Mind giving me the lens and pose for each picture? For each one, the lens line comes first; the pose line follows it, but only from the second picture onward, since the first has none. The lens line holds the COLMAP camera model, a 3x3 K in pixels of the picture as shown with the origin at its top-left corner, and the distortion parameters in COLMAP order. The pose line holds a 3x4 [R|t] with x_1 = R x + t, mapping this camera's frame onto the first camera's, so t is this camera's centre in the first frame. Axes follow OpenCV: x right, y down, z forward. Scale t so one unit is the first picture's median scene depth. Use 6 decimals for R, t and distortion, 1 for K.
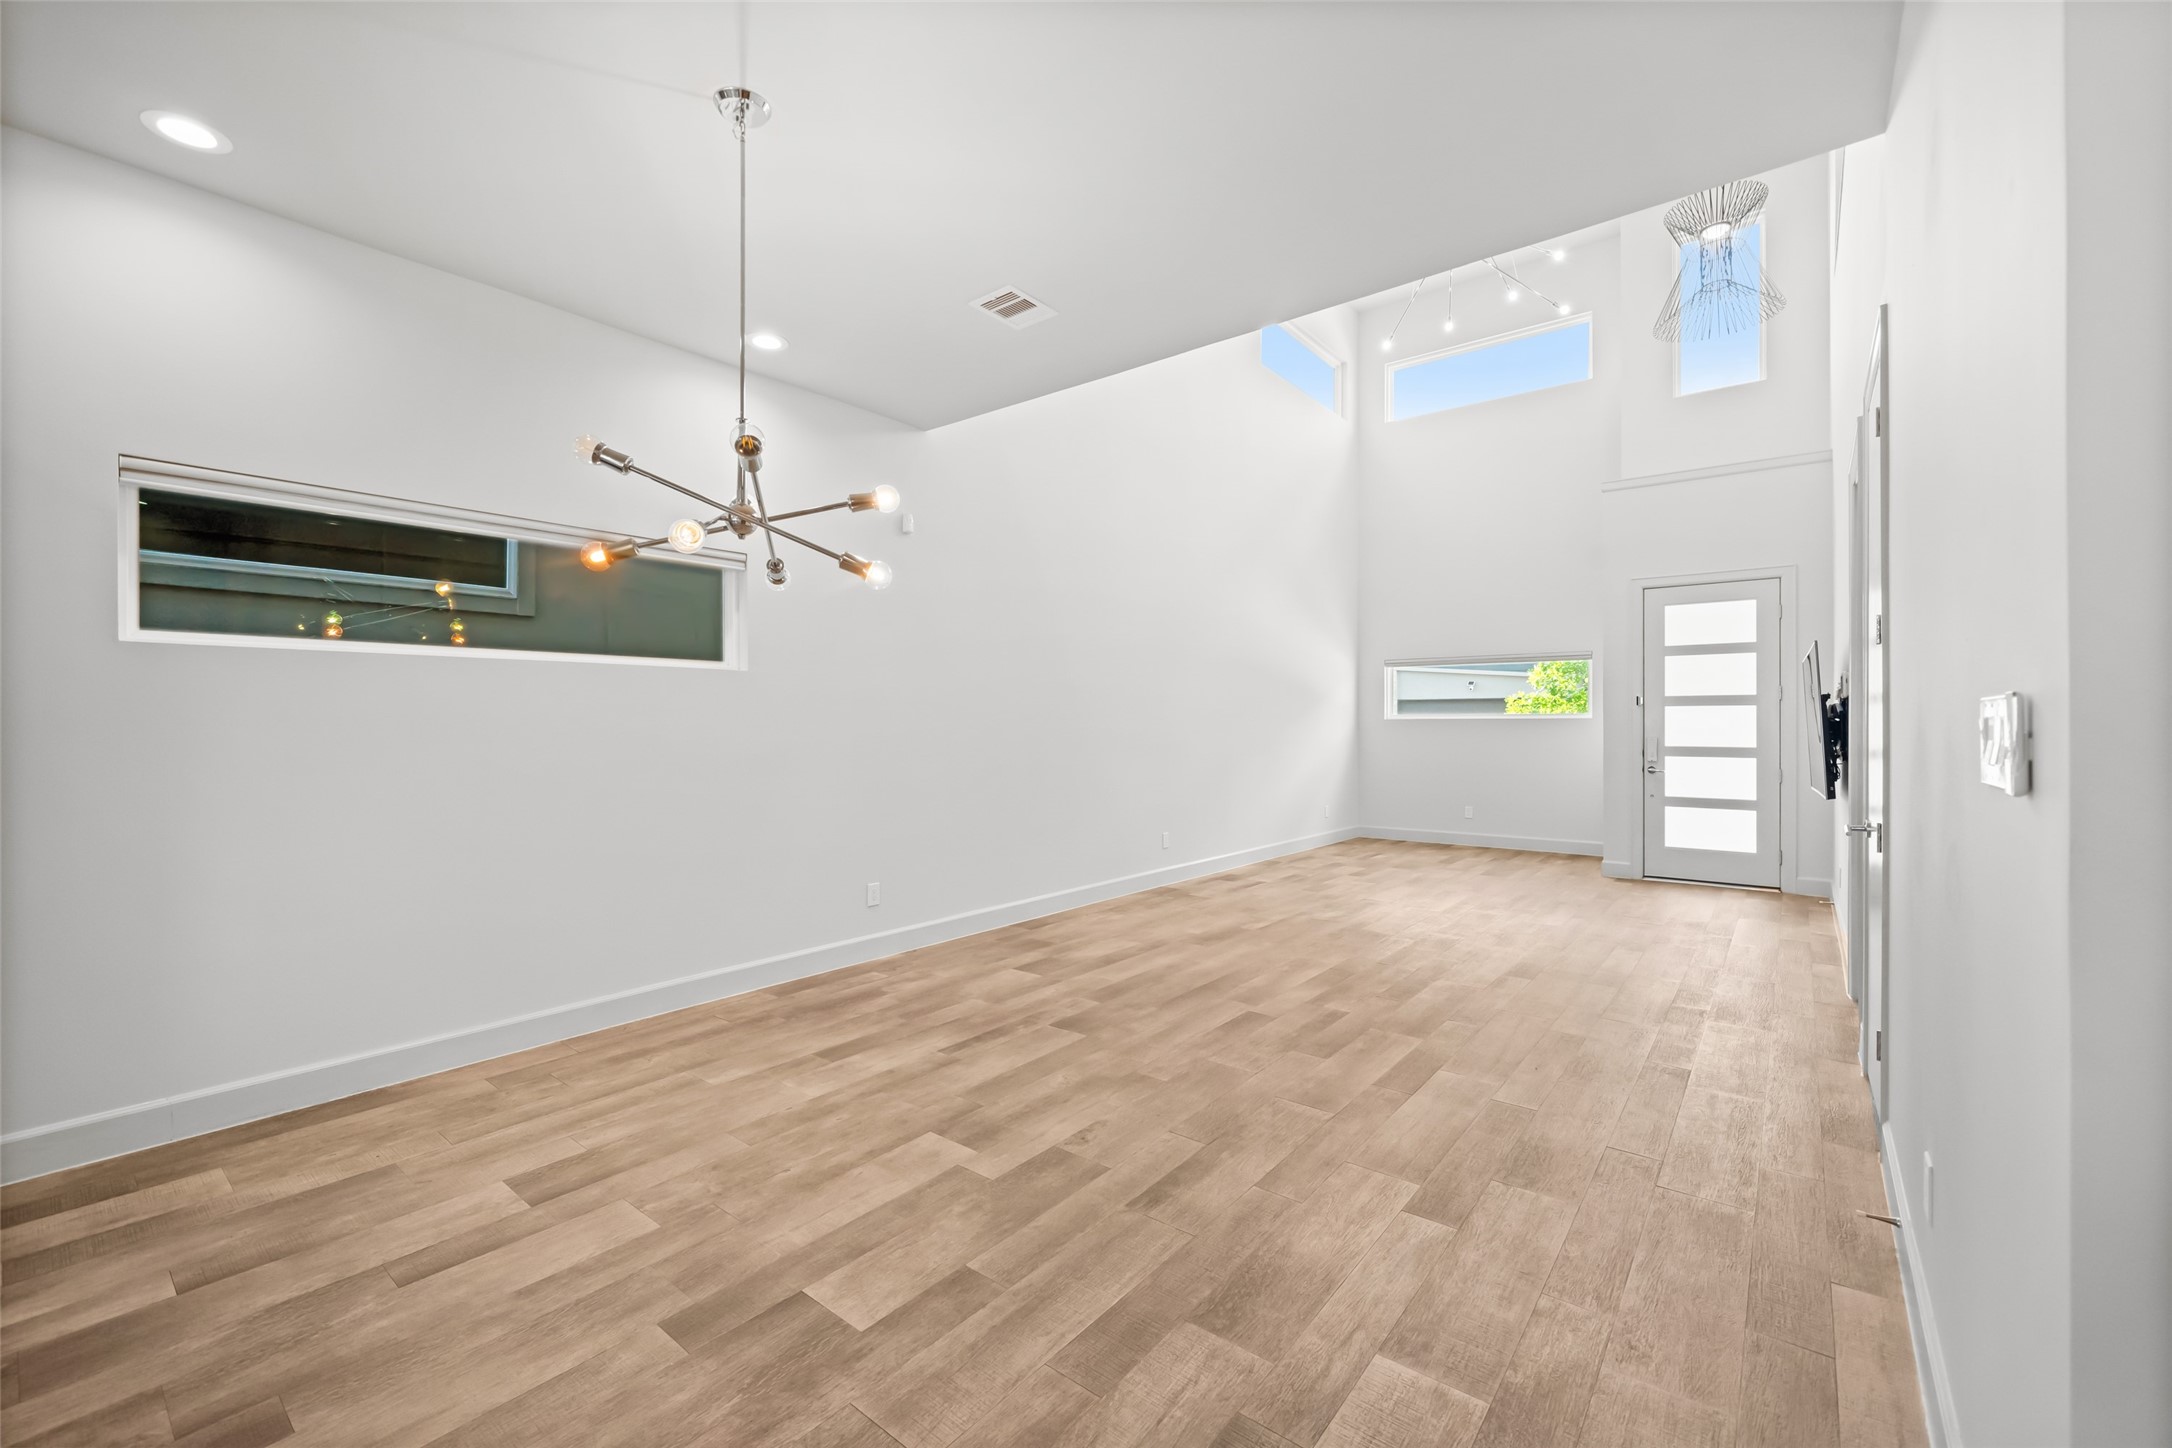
lens RADIAL K [[876.0, 0, 1086.0], [0, 876.0, 724.0], [0, 0, 1]] dist [-0.001538, -0.000016]
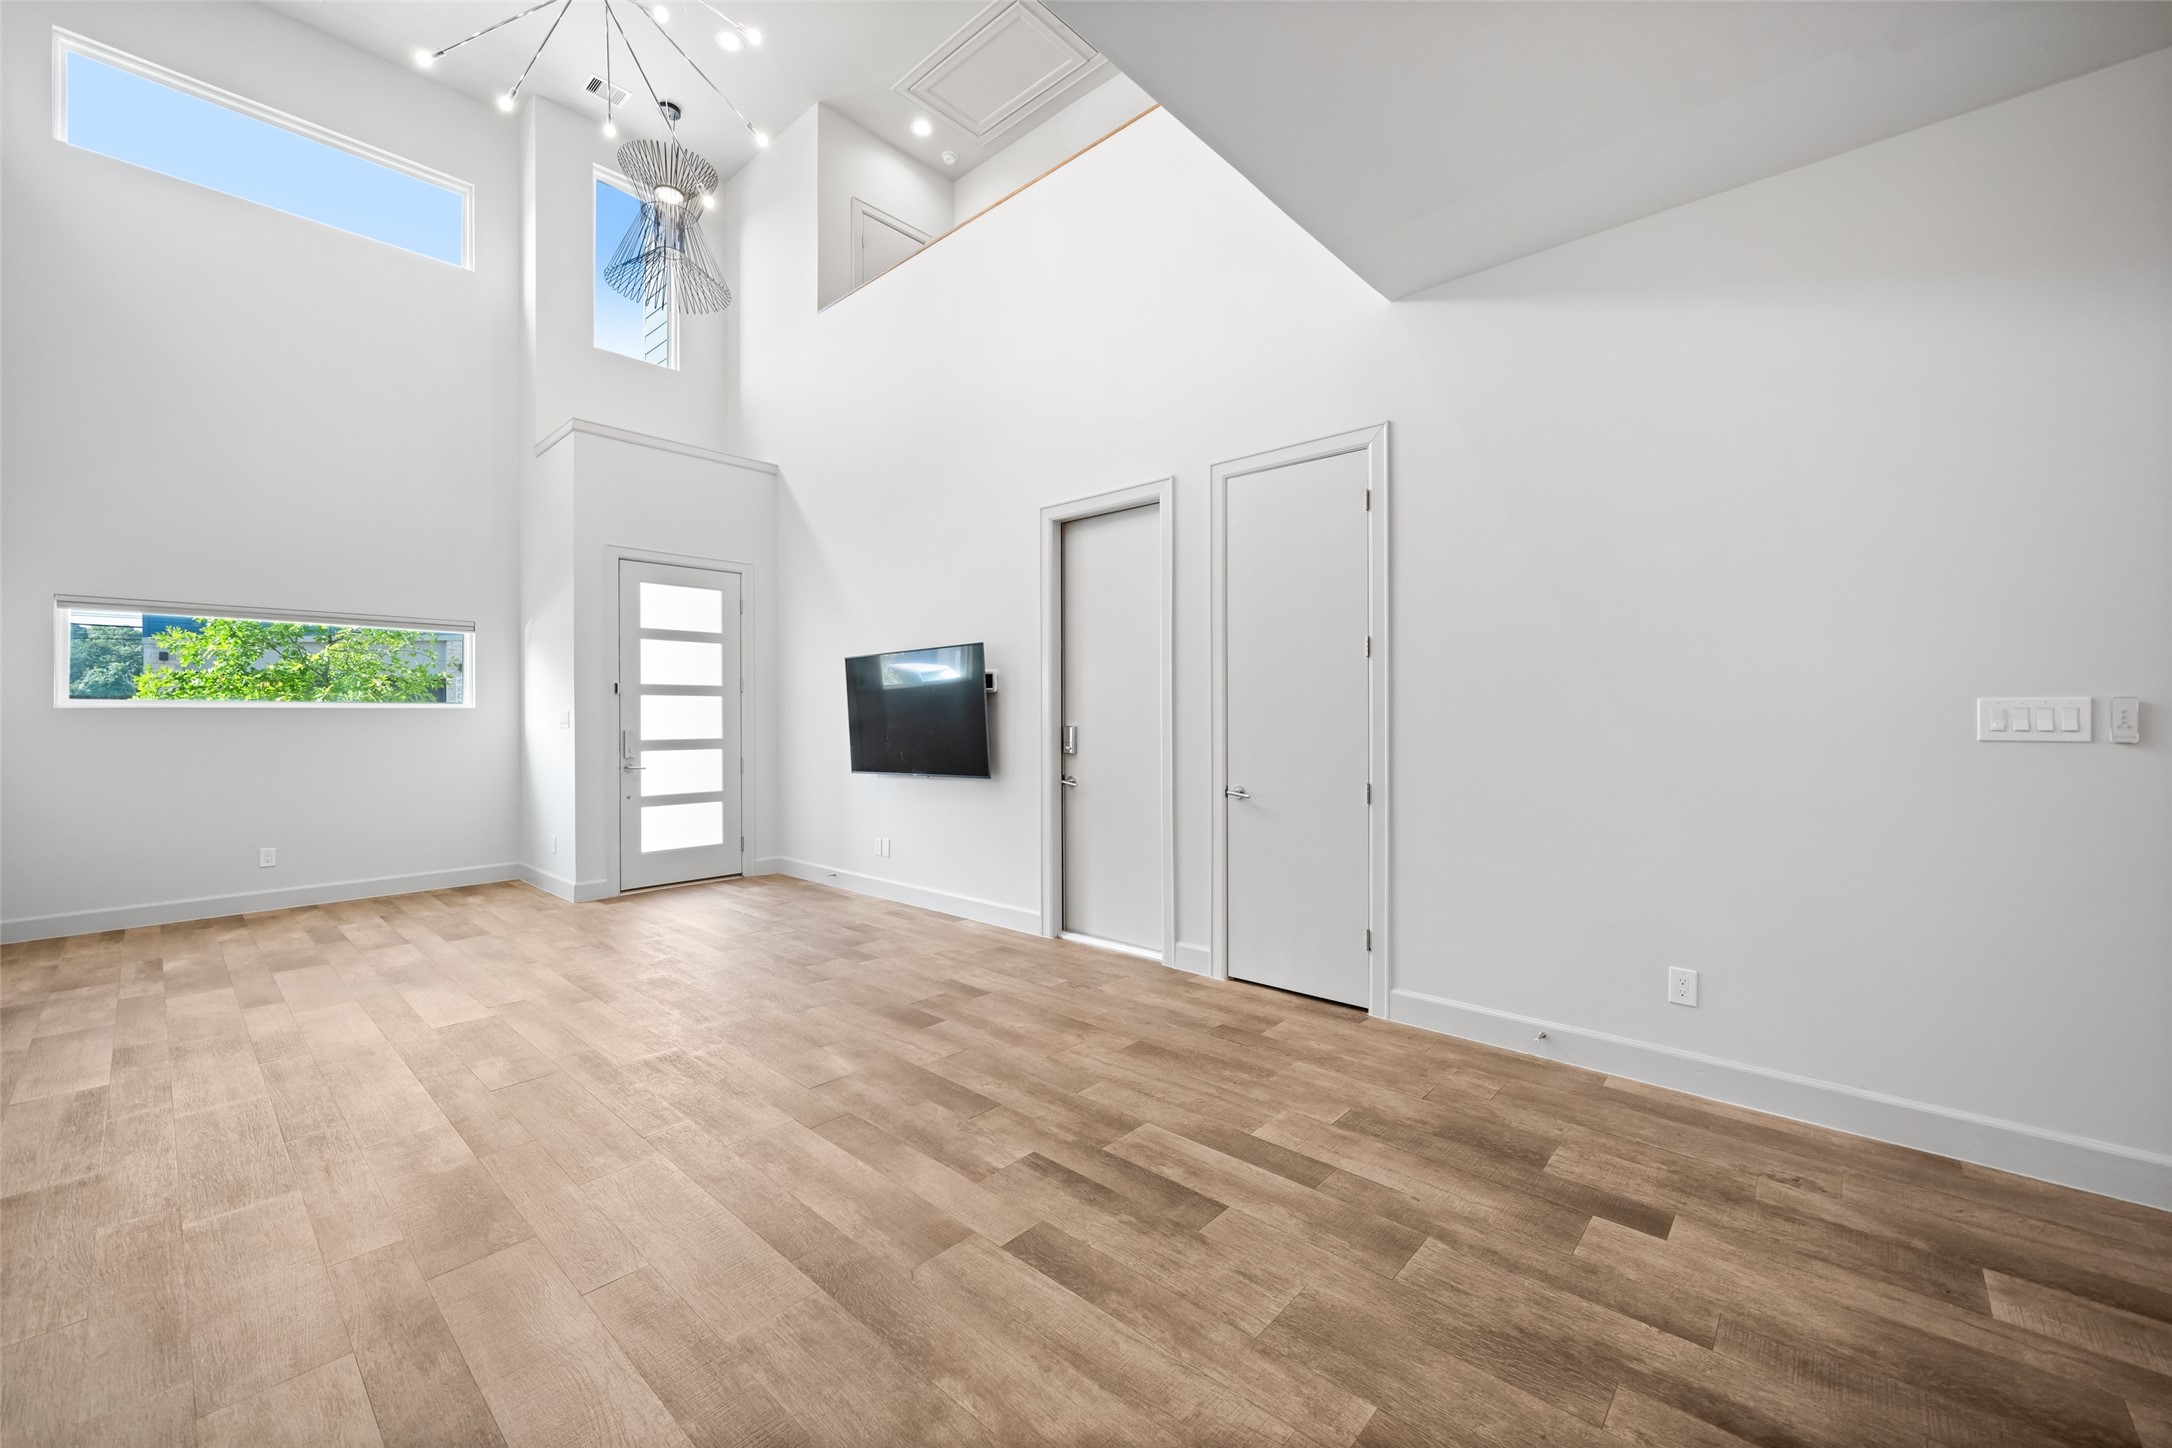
lens RADIAL K [[854.8, 0, 1093.7], [0, 854.8, 717.4], [0, 0, 1]] dist [-0.011139, 0.000298]
pose [[0.058821, -0.001183, 0.998268, -0.270126], [0.001811, 0.999998, 0.001079, 0.003531], [-0.998267, 0.001744, 0.058823, 0.748613]]
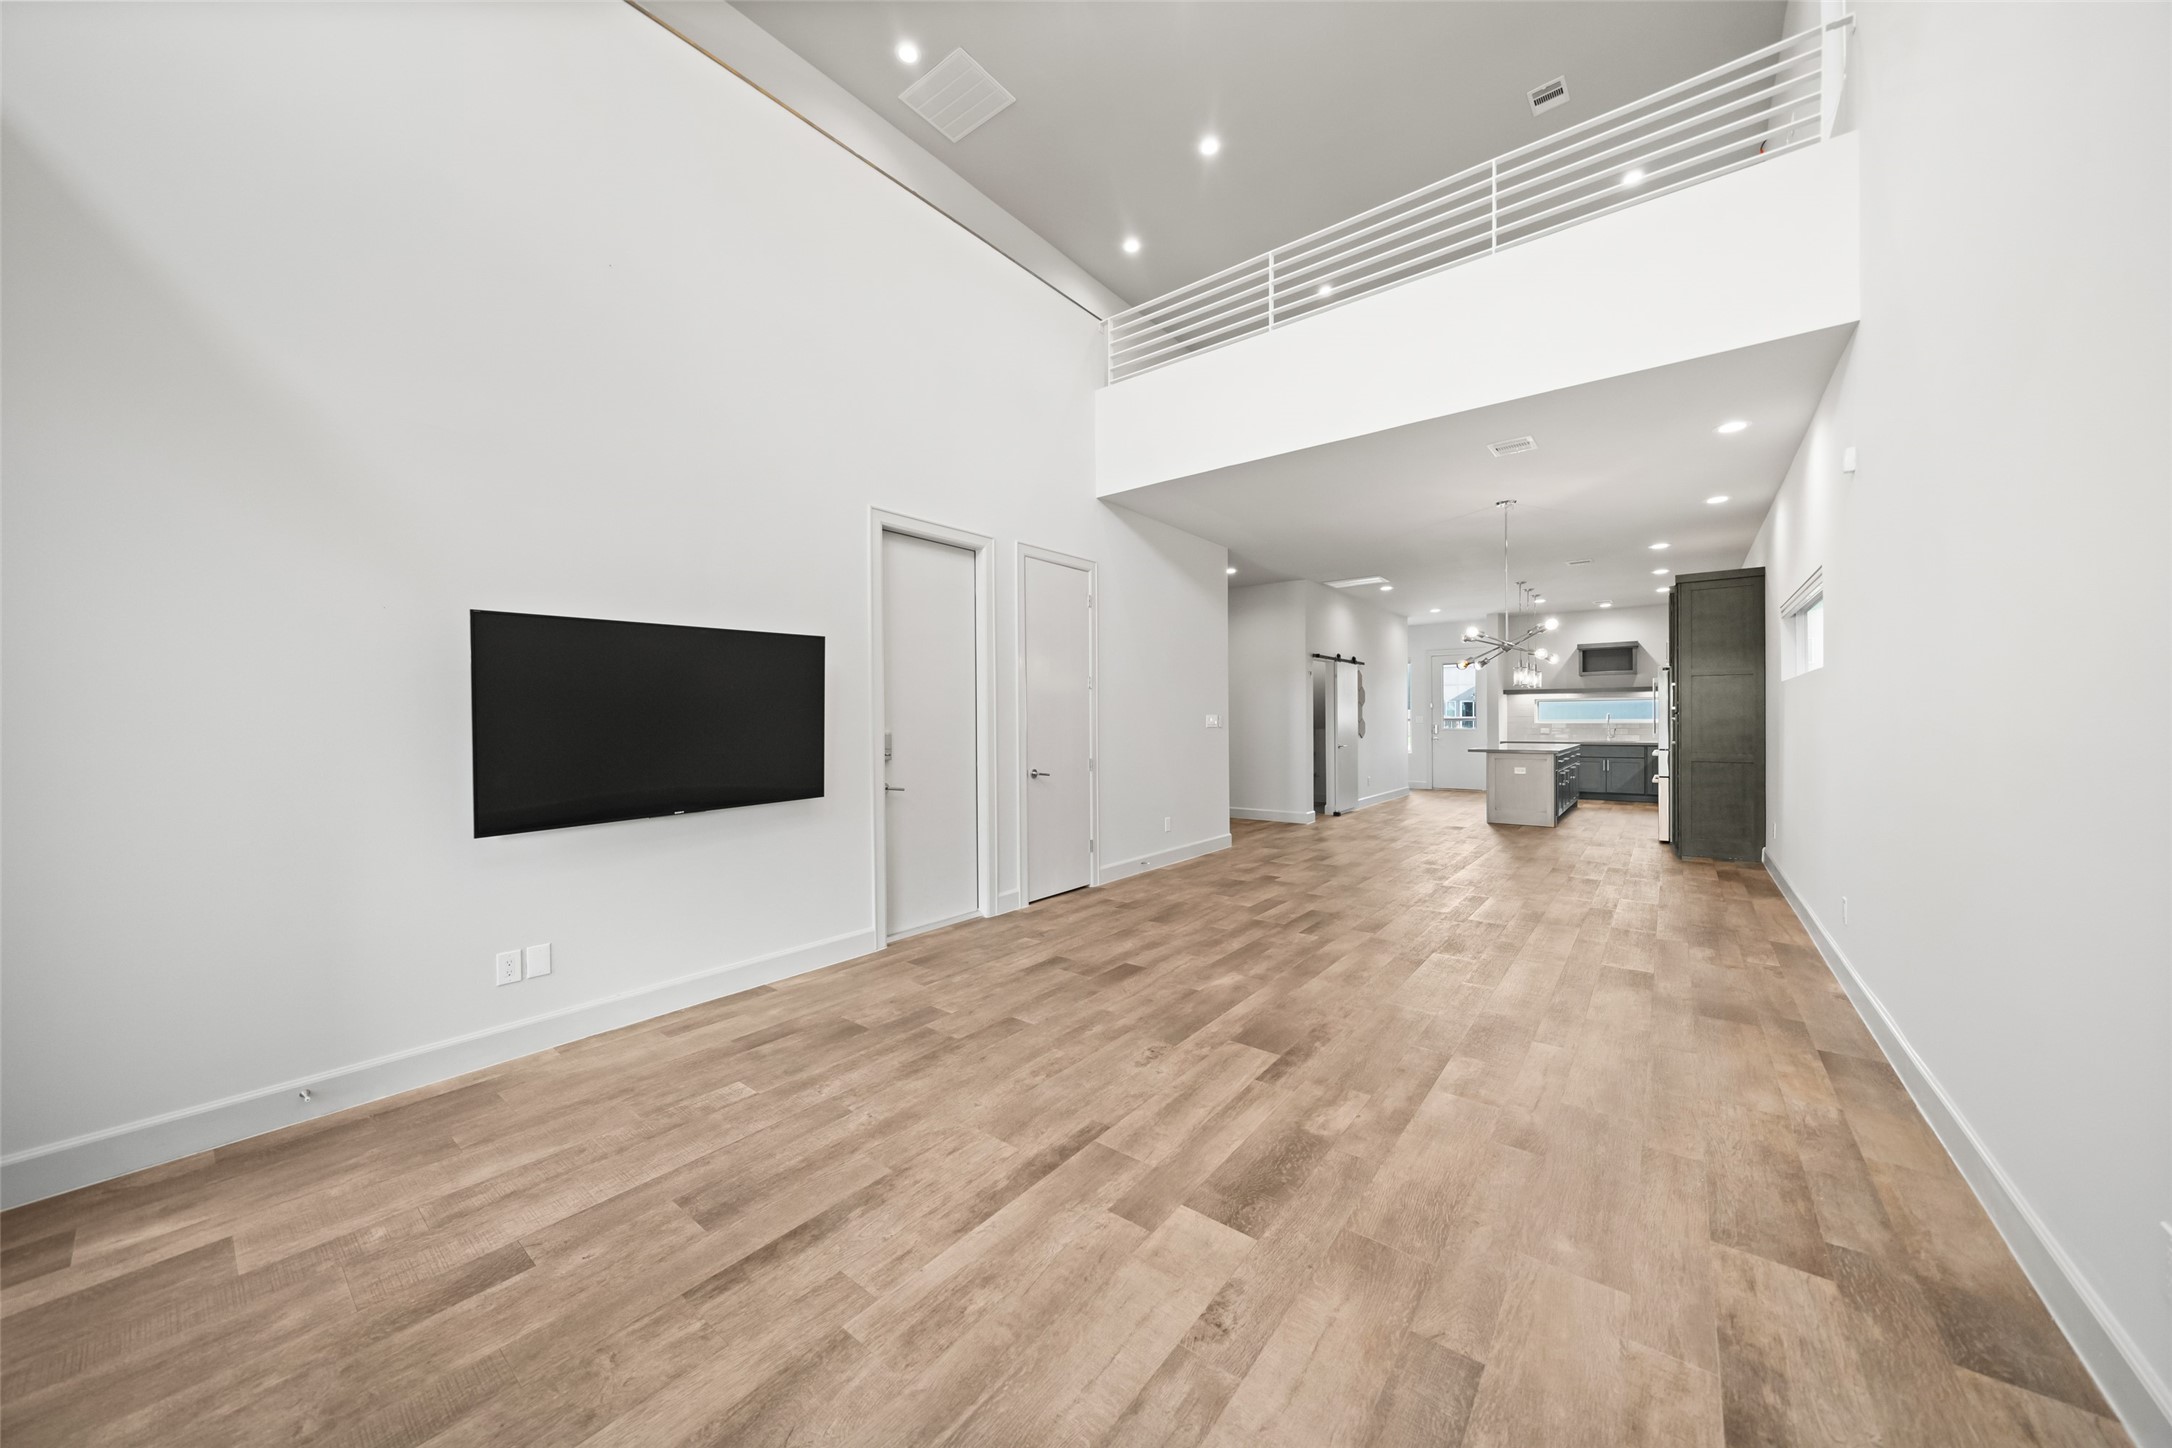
lens RADIAL K [[739.6, 0, 1093.8], [0, 739.6, 724.1], [0, 0, 1]] dist [-0.004518, -0.000113]
pose [[-0.999950, 0.008730, -0.004925, 0.504172], [0.008694, 0.999937, 0.007150, -0.000025], [0.004987, 0.007107, -0.999962, 1.733803]]
